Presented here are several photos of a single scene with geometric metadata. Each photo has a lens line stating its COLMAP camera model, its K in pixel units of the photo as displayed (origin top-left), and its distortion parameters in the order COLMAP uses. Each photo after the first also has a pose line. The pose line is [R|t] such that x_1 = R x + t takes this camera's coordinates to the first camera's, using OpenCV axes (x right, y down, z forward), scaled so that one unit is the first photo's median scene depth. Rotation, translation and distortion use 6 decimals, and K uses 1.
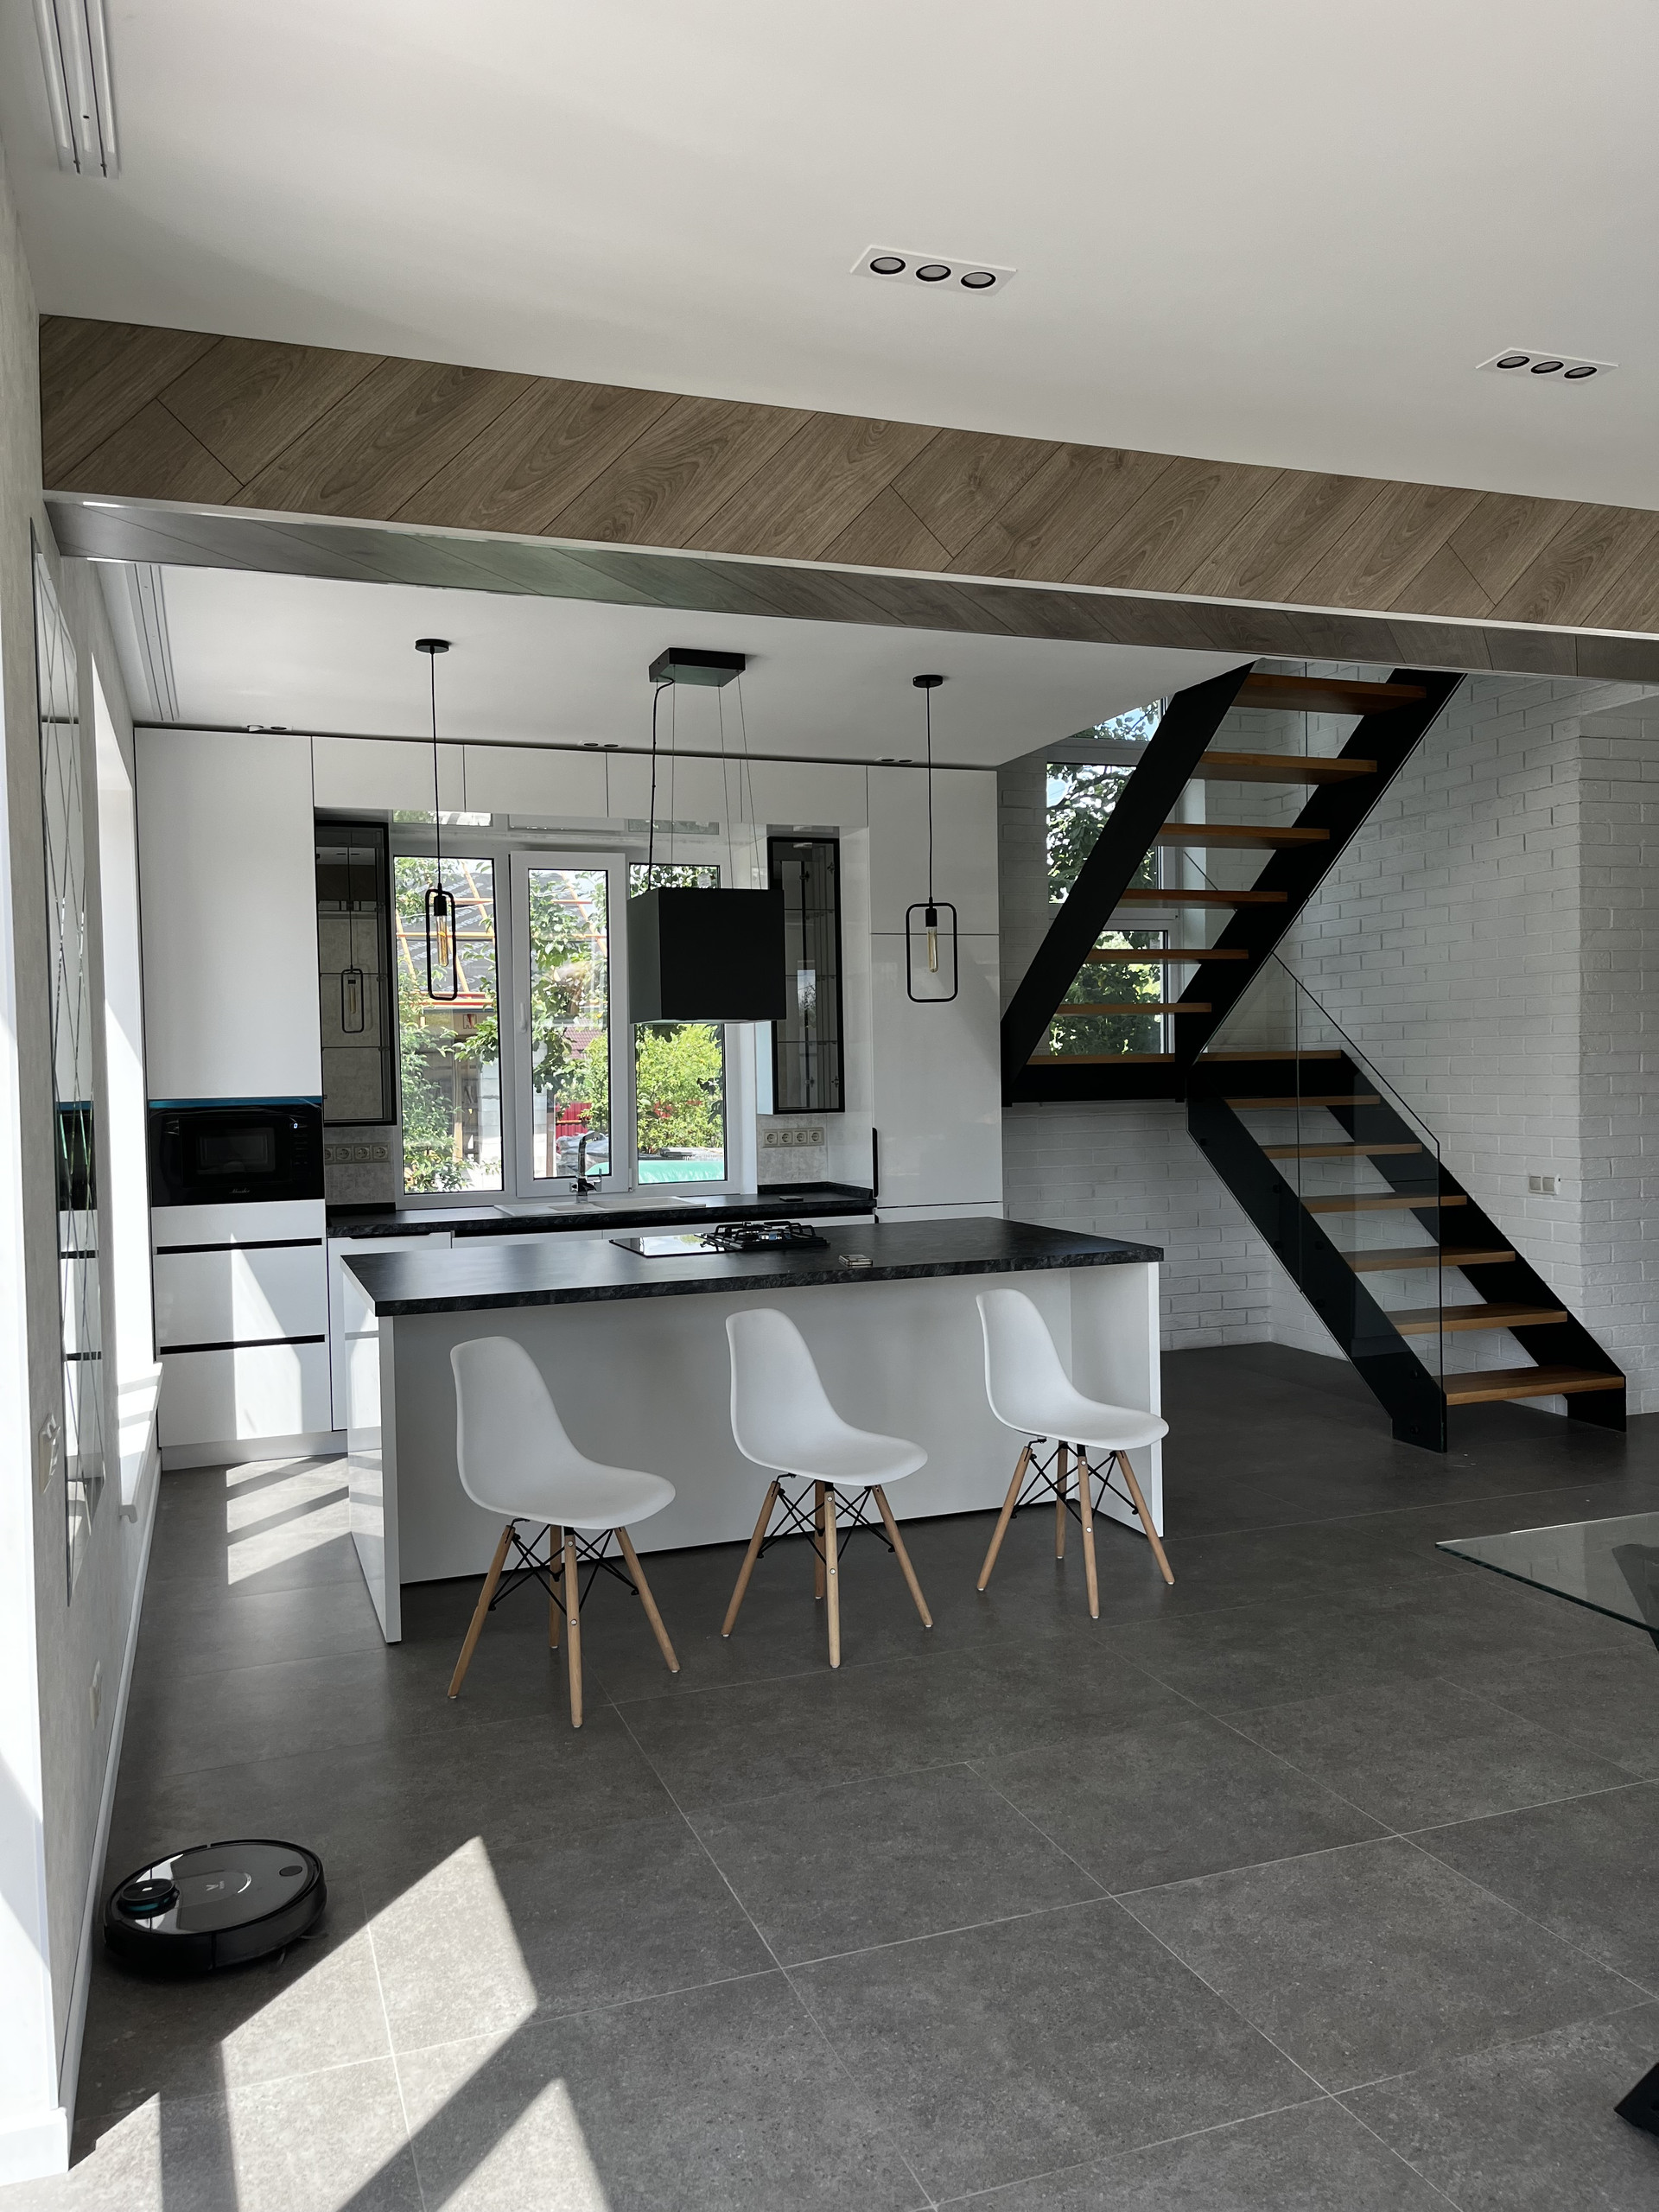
lens RADIAL K [[1665.2, 0, 834.7], [0, 1665.2, 1118.1], [0, 0, 1]] dist [0.078060, -0.106779]
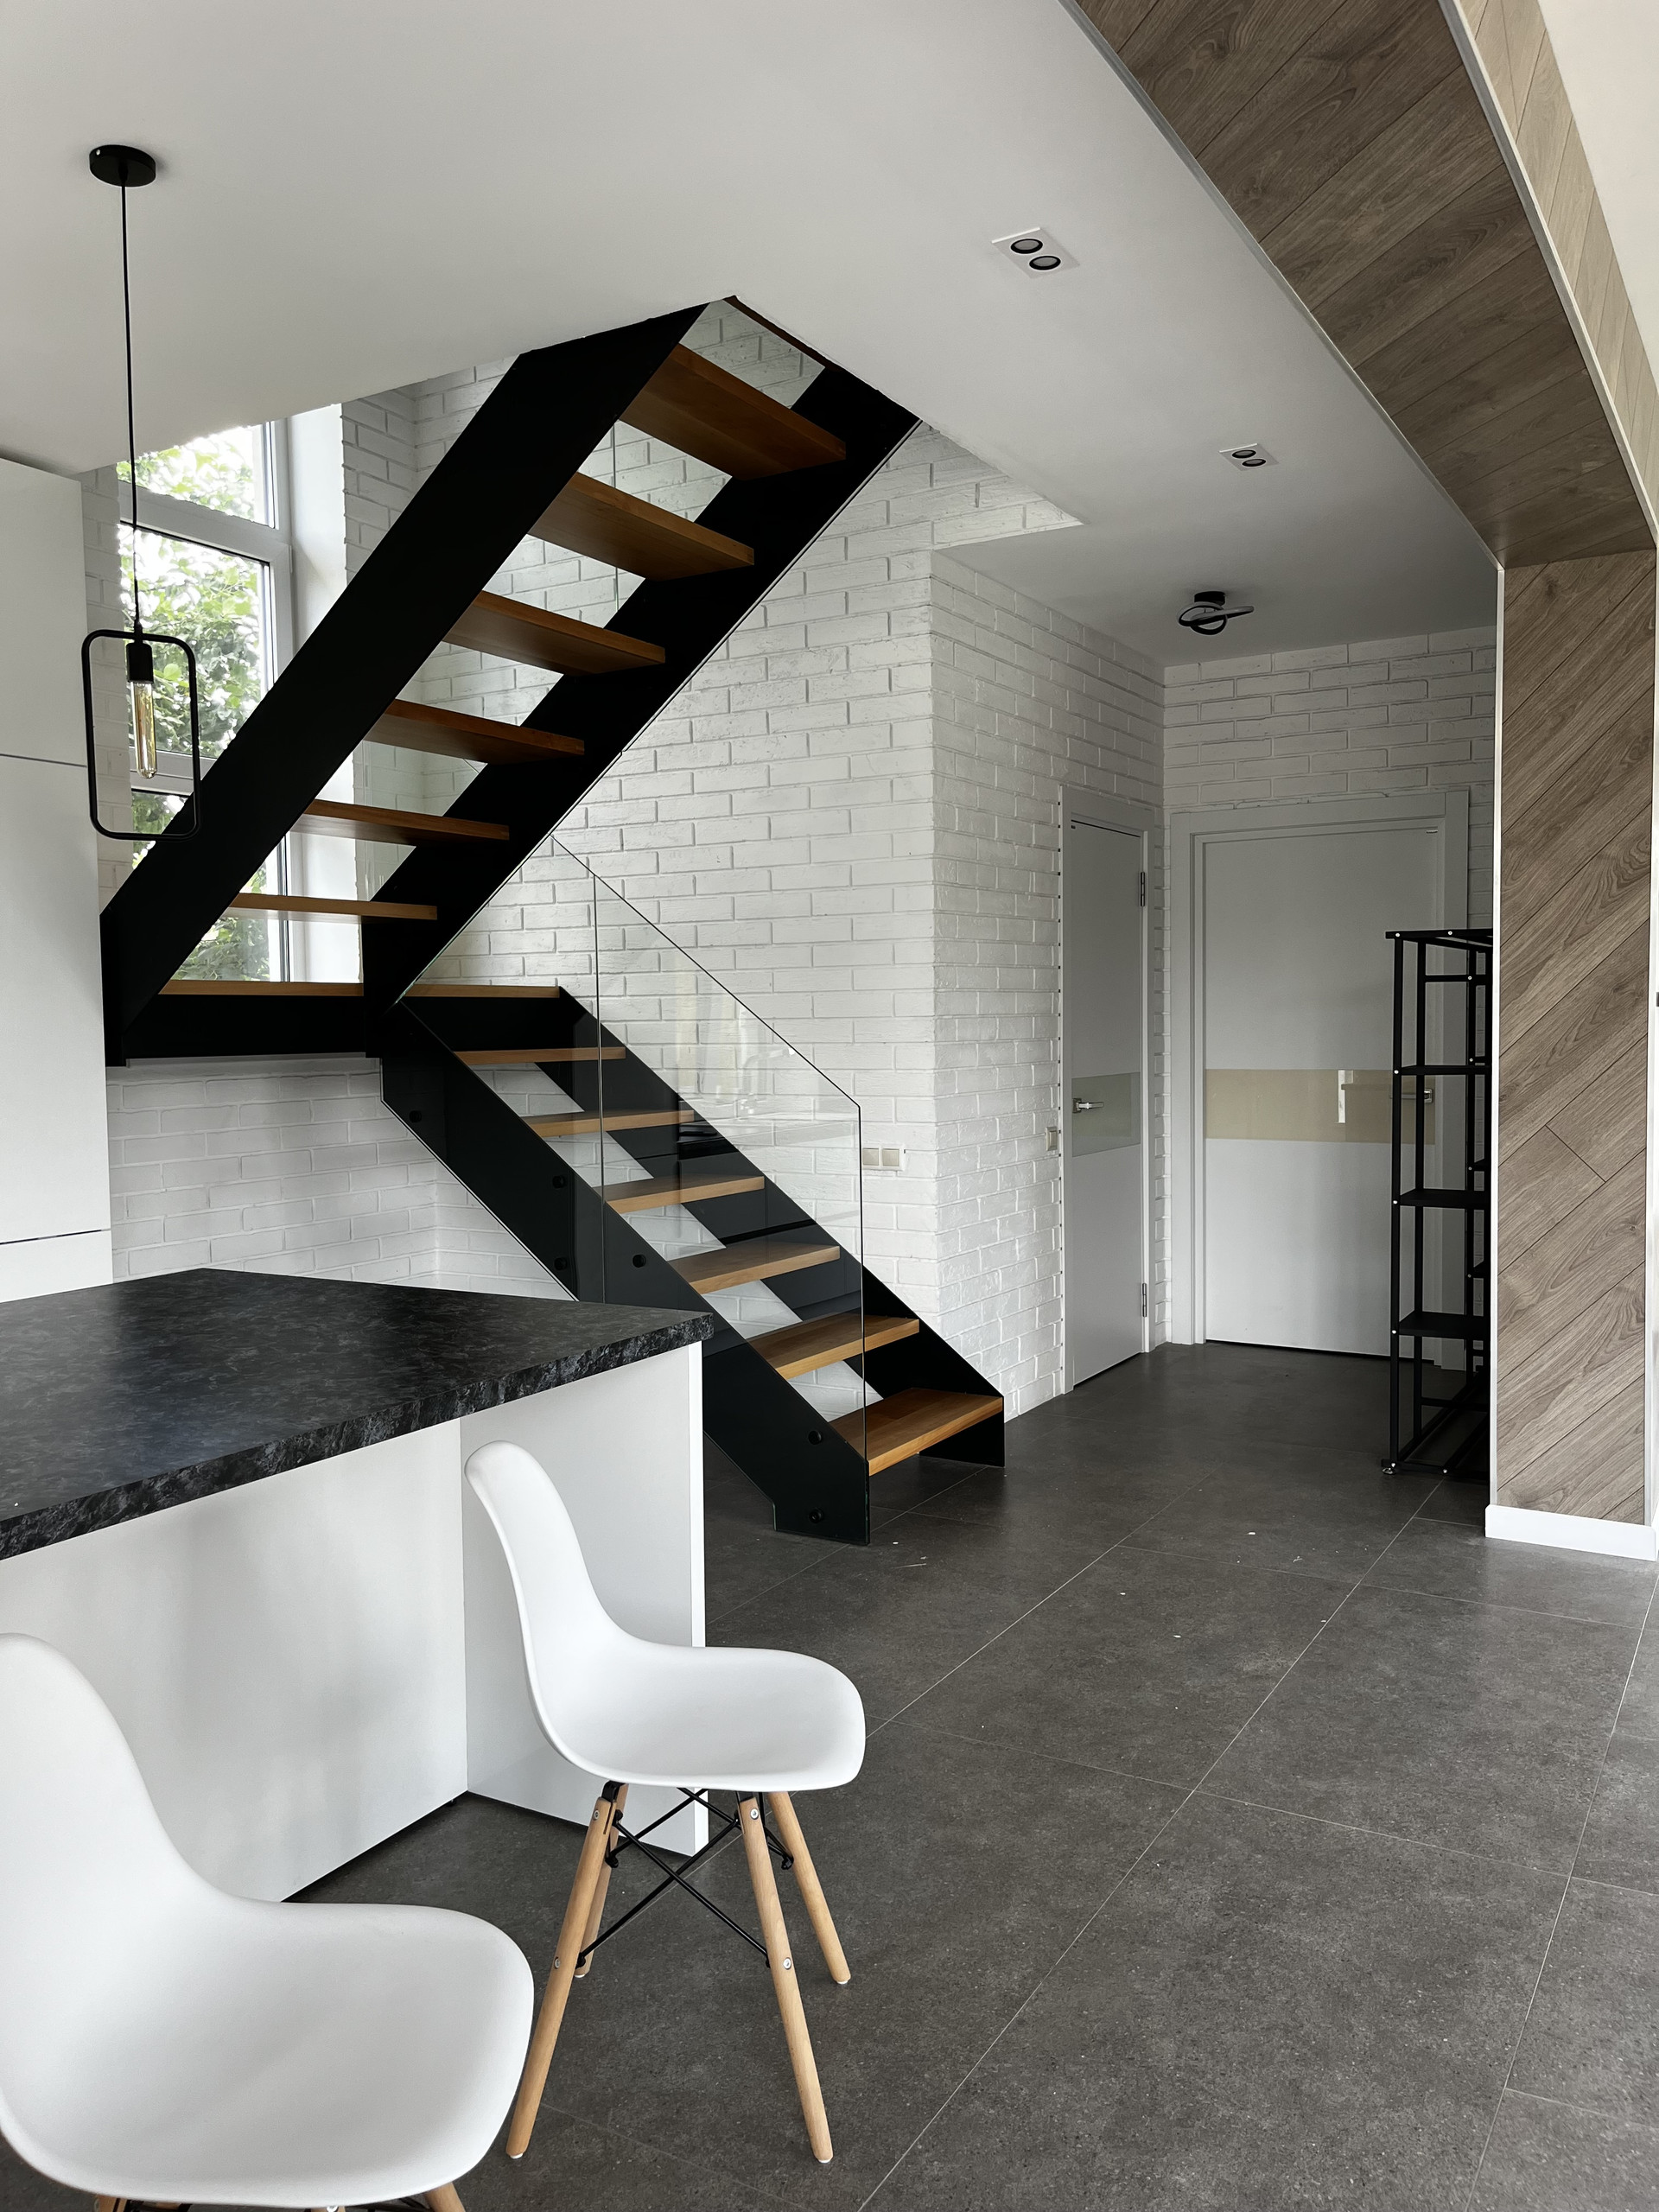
lens RADIAL K [[1677.8, 0, 830.8], [0, 1677.8, 1104.3], [0, 0, 1]] dist [0.070970, -0.103655]
pose [[0.775494, -0.023627, 0.630913, -0.085190], [0.018453, 0.999721, 0.014757, 0.002721], [-0.631086, 0.000198, 0.775713, 0.426474]]
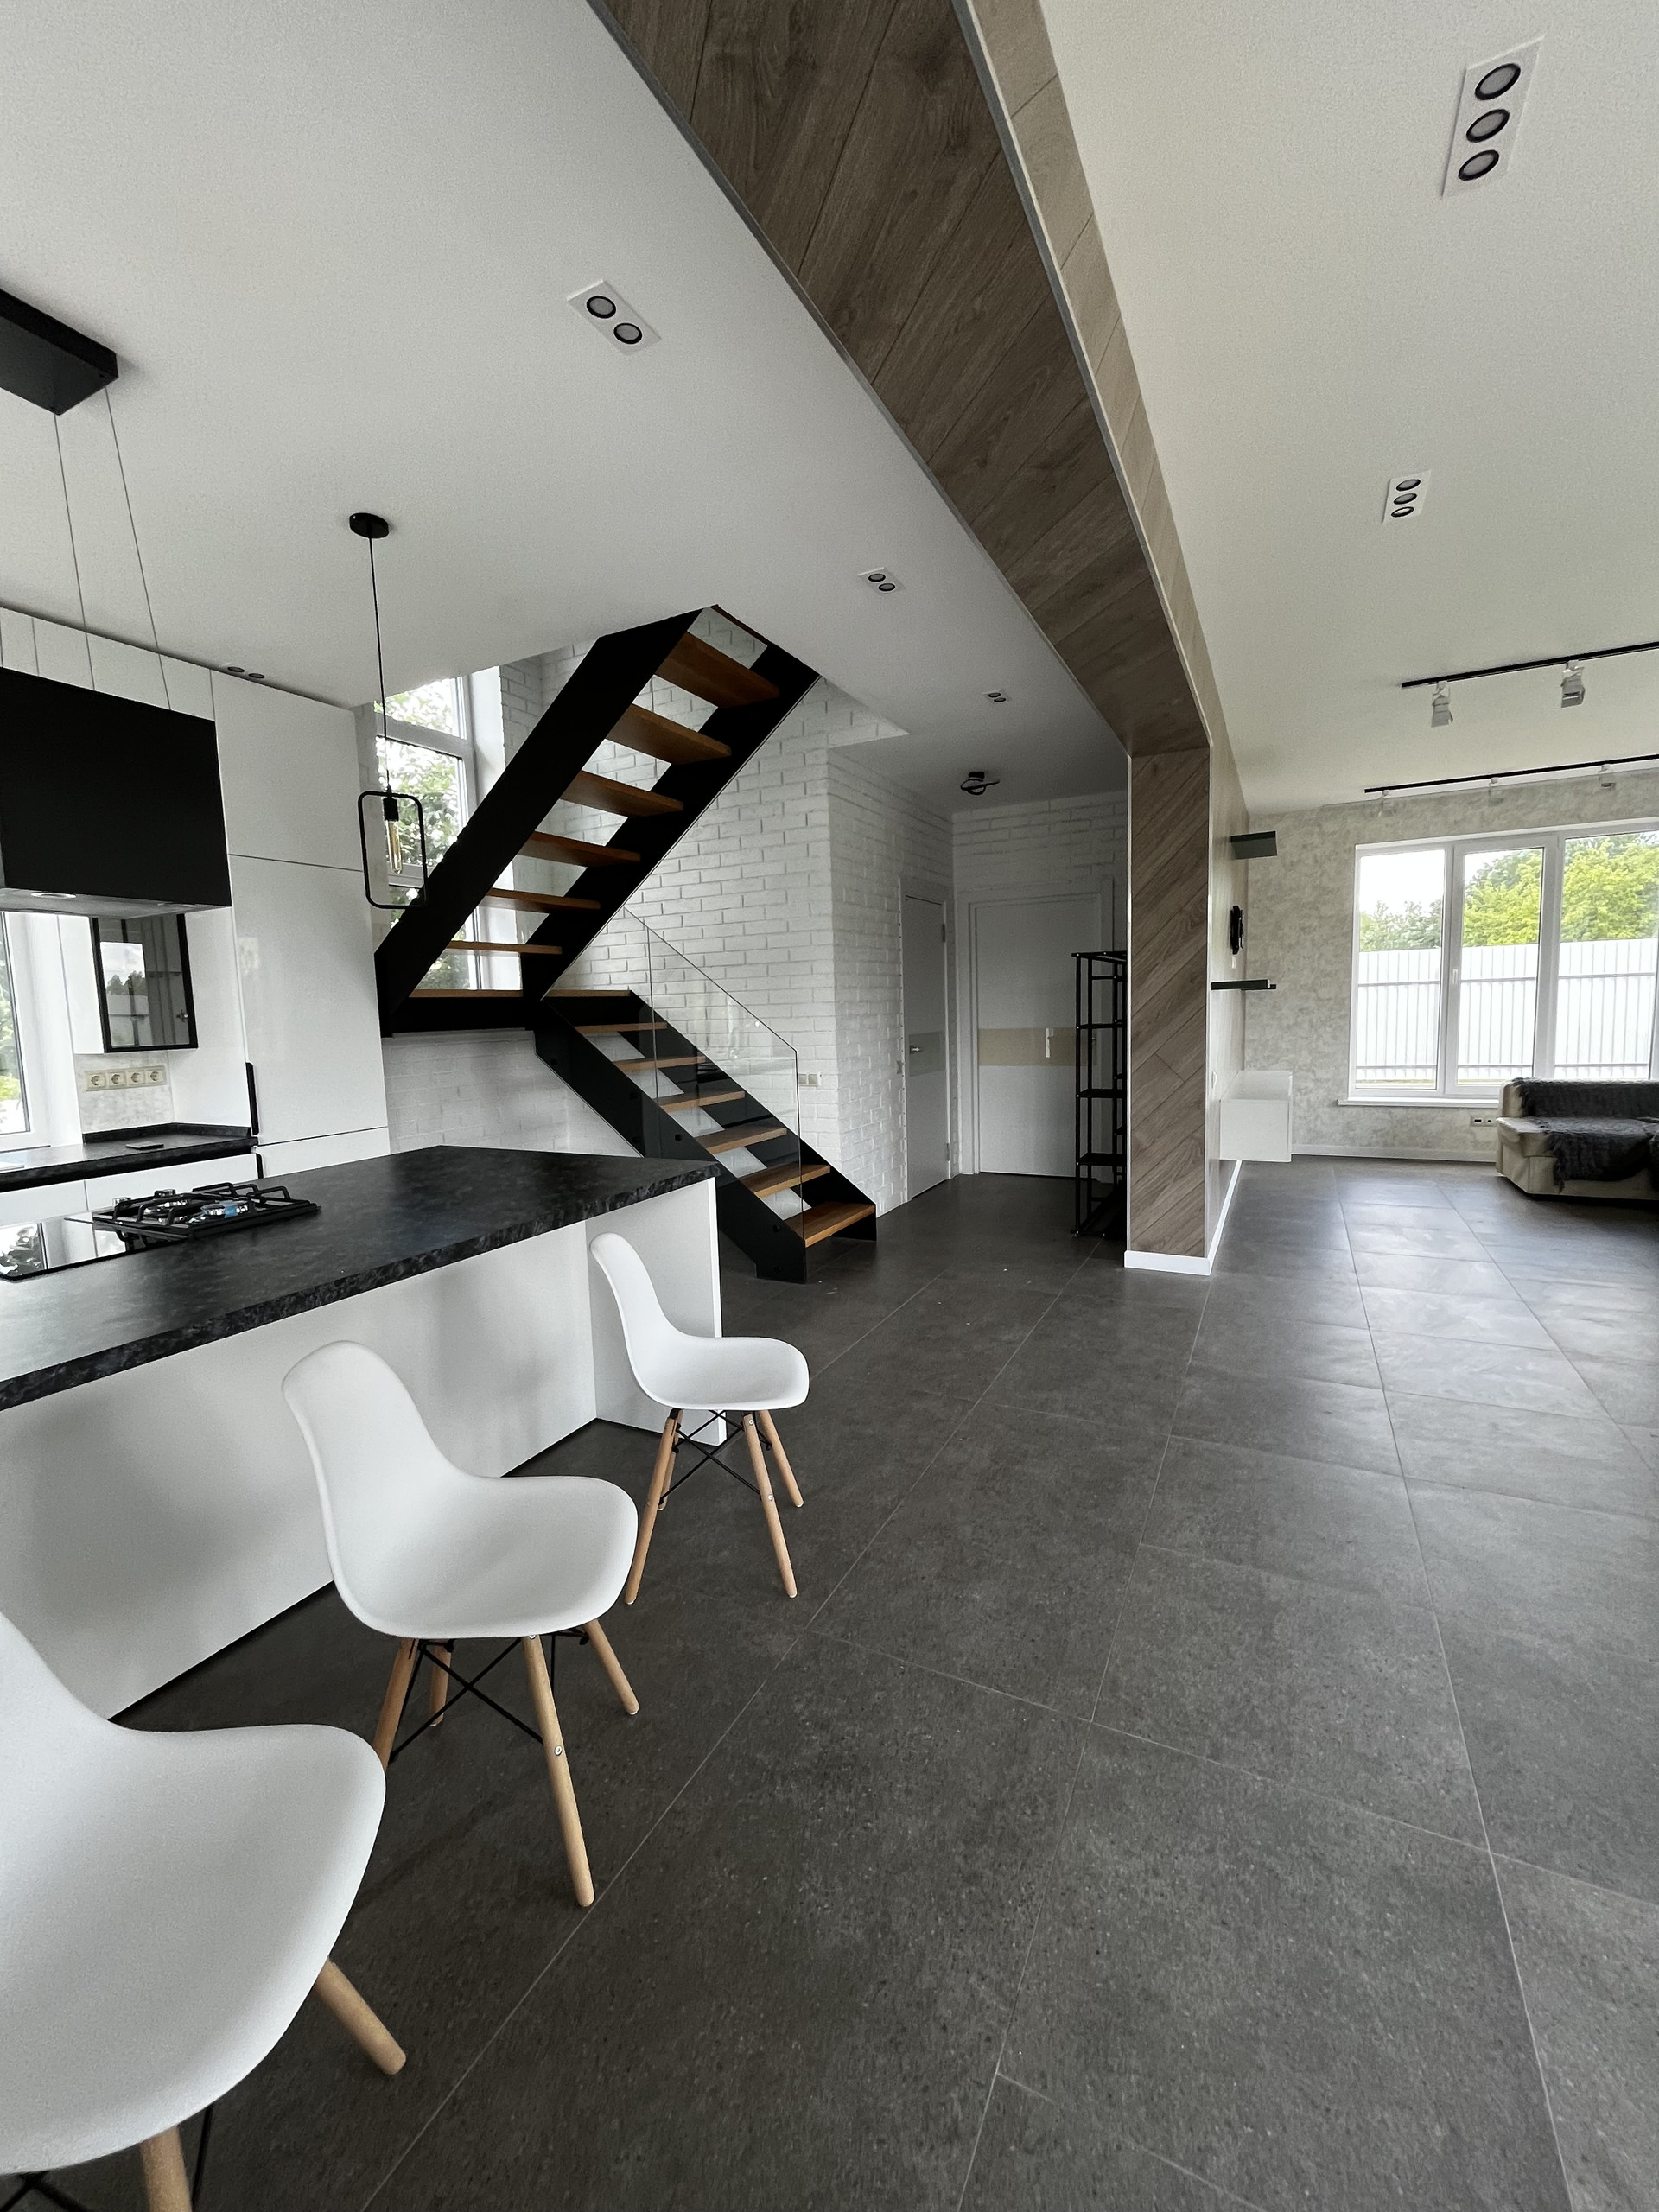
lens RADIAL K [[898.0, 0, 829.6], [0, 898.0, 1098.6], [0, 0, 1]] dist [-0.001398, -0.000113]
pose [[0.737522, -0.072982, 0.671368, -0.083931], [0.038856, 0.997082, 0.065705, 0.005971], [-0.674204, -0.022372, 0.738206, 0.430661]]
